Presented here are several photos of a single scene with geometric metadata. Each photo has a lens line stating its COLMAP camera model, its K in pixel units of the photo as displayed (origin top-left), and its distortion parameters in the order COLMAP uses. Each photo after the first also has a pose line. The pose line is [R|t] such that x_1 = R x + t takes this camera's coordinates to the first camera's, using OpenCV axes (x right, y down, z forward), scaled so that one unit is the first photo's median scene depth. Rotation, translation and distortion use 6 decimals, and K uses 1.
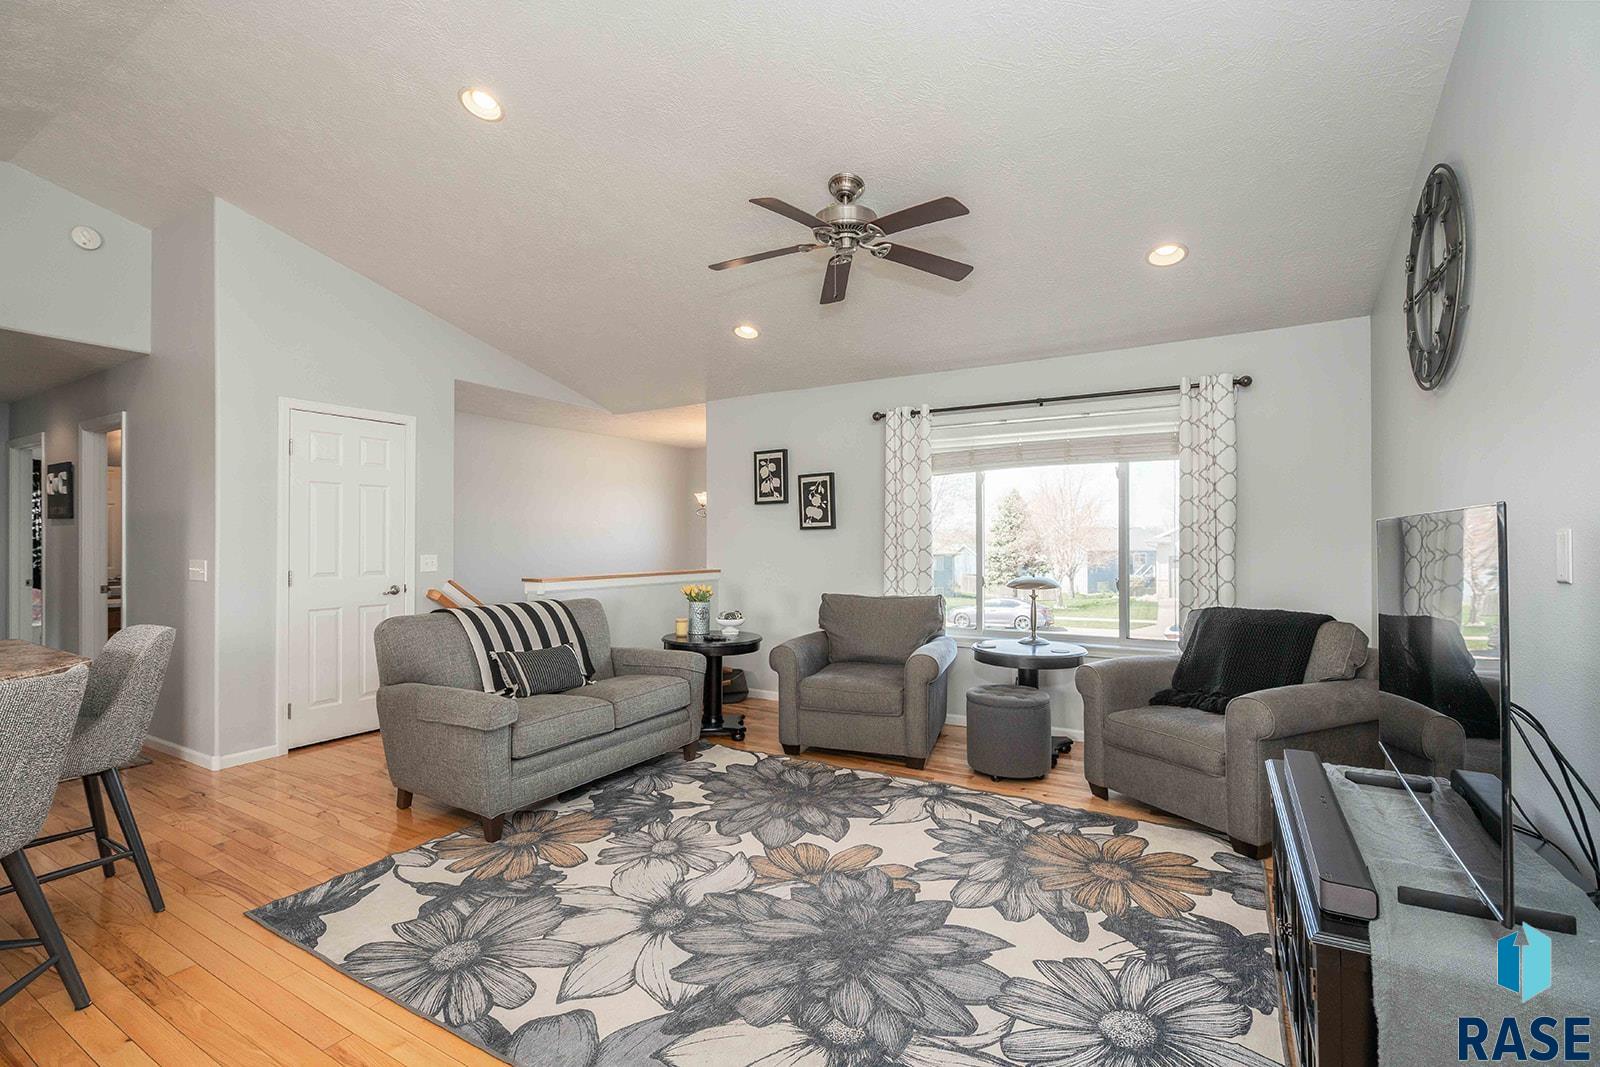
lens RADIAL K [[733.3, 0, 799.4], [0, 733.3, 545.3], [0, 0, 1]] dist [-0.005257, -0.000072]
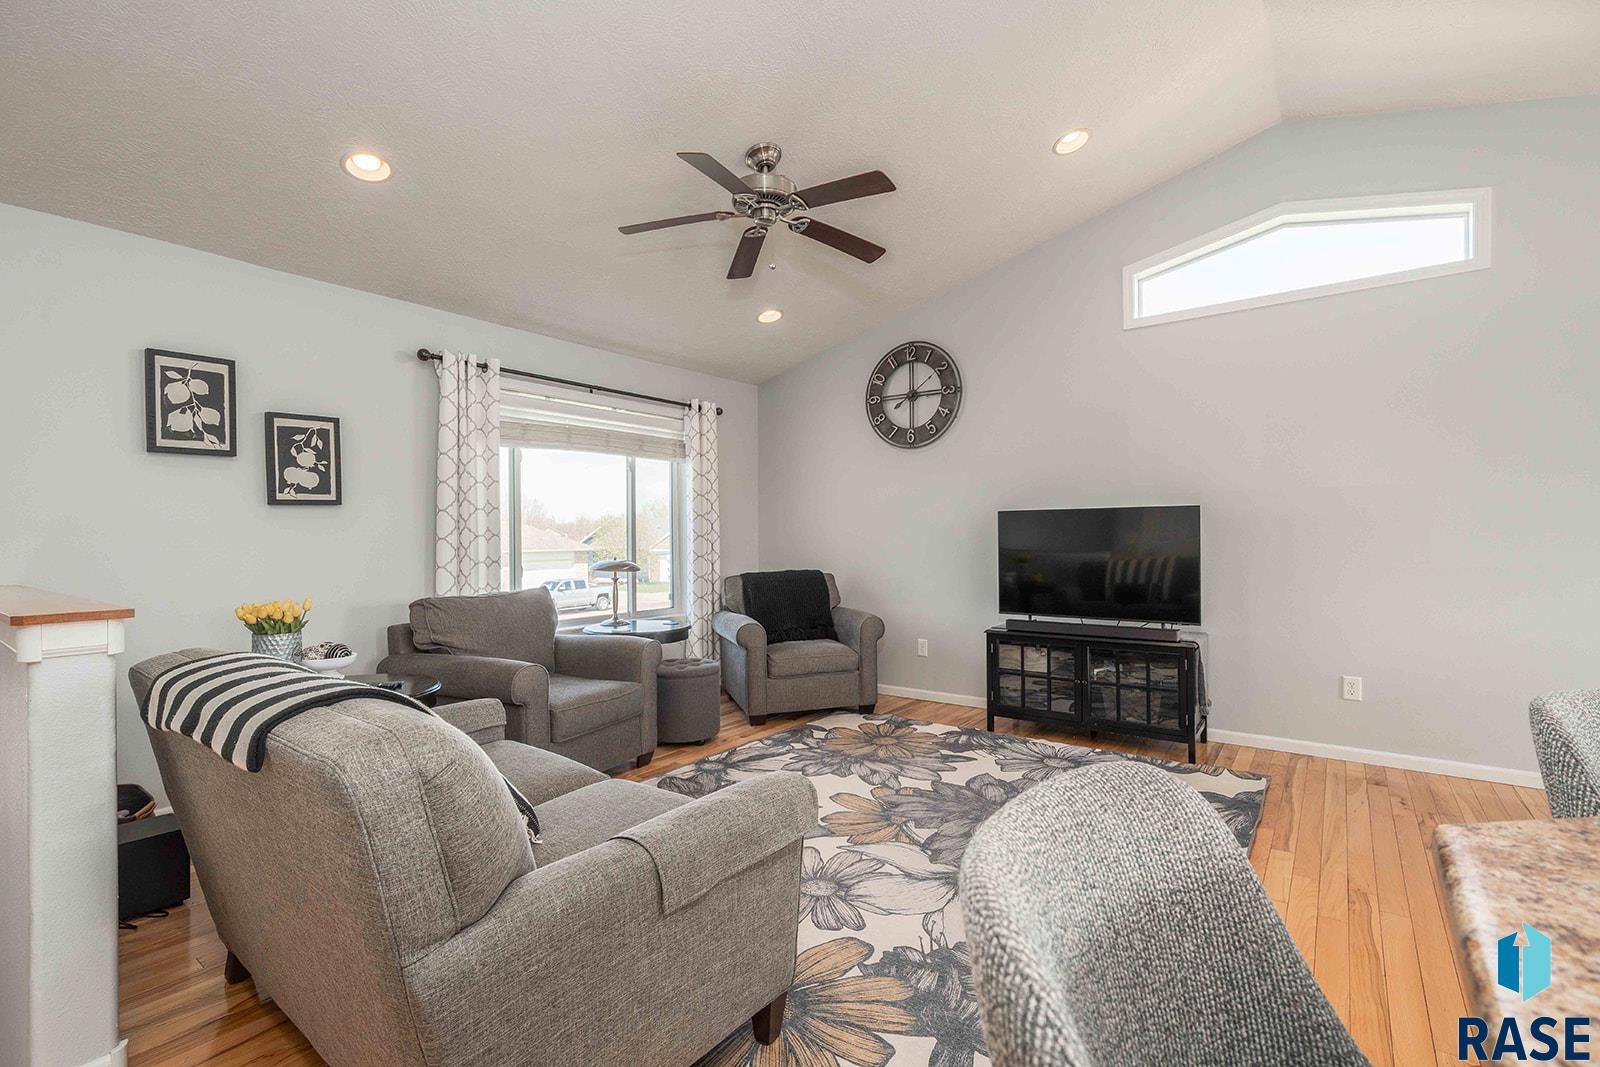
lens RADIAL K [[733.3, 0, 799.4], [0, 733.3, 545.3], [0, 0, 1]] dist [-0.005257, -0.000072]
pose [[0.090542, -0.013266, 0.995804, -0.809672], [0.014527, 0.999822, 0.011999, 0.016258], [-0.995787, 0.013380, 0.090719, 0.767535]]
